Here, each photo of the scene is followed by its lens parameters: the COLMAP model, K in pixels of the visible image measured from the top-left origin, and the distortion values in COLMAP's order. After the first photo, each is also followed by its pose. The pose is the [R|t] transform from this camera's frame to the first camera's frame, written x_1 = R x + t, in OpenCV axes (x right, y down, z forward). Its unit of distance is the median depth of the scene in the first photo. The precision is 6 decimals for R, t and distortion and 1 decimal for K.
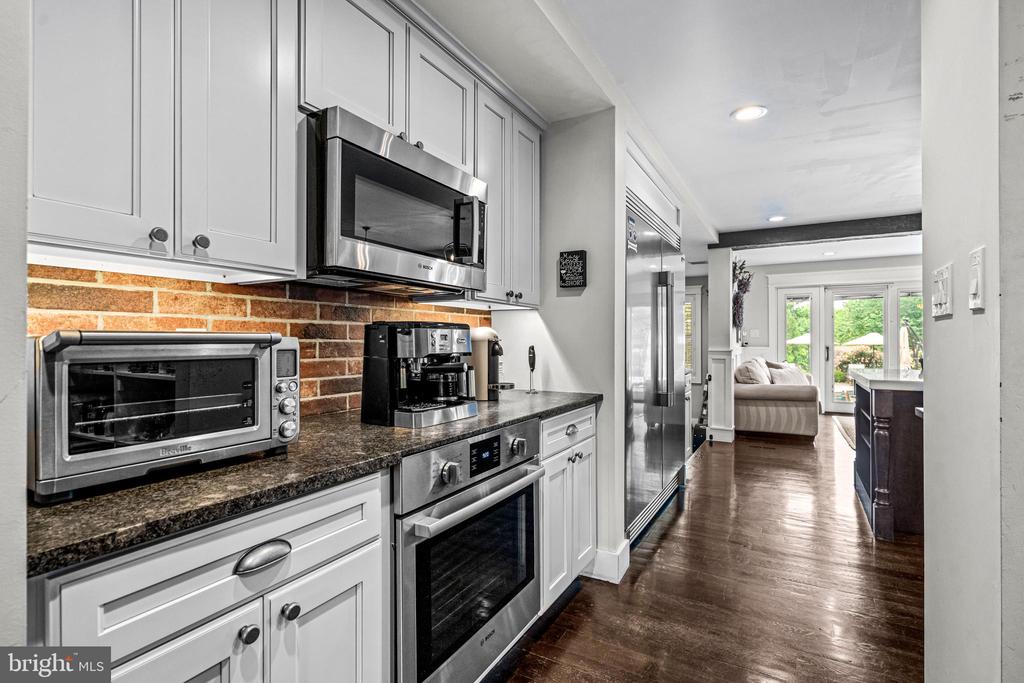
lens RADIAL K [[493.3, 0, 514.0], [0, 493.3, 339.2], [0, 0, 1]] dist [0.003223, 0.000385]
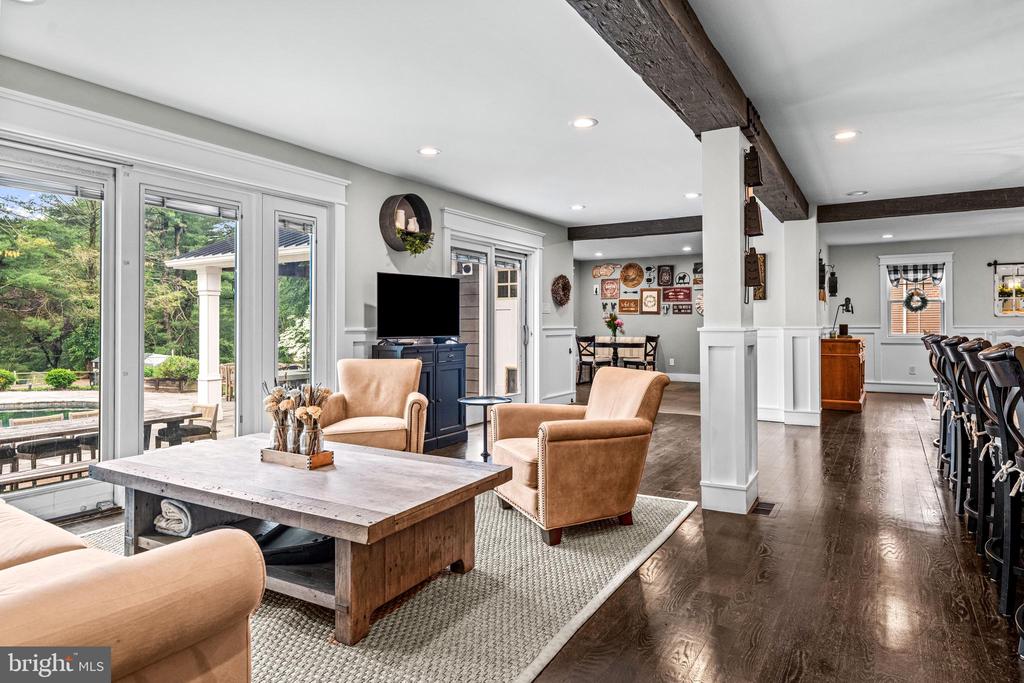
lens RADIAL K [[607.5, 0, 512.6], [0, 607.5, 325.3], [0, 0, 1]] dist [0.001401, 0.000169]
pose [[0.032184, 0.001851, 0.999480, 0.690646], [-0.003828, 0.999991, -0.001728, 0.030952], [-0.999475, -0.003771, 0.032191, 1.603297]]
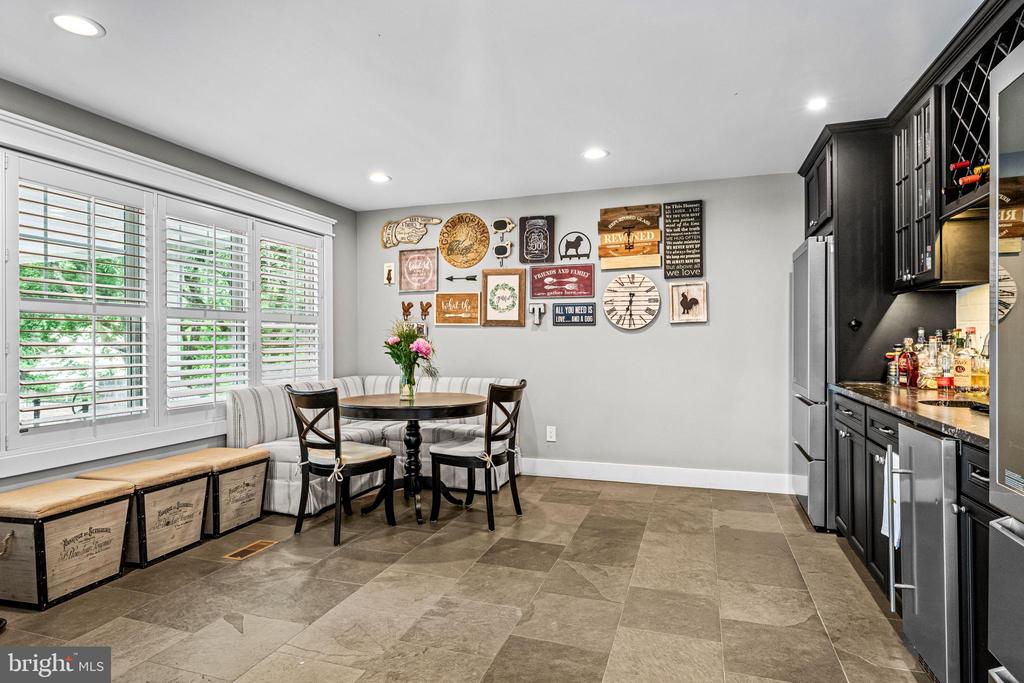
lens RADIAL K [[573.1, 0, 512.0], [0, 573.1, 341.5], [0, 0, 1]] dist [-0.000351, -0.000746]
pose [[-0.188836, 0.002133, 0.982006, 2.941417], [0.001988, 0.999996, -0.001790, -0.003198], [-0.982007, 0.001615, -0.188839, 1.144974]]
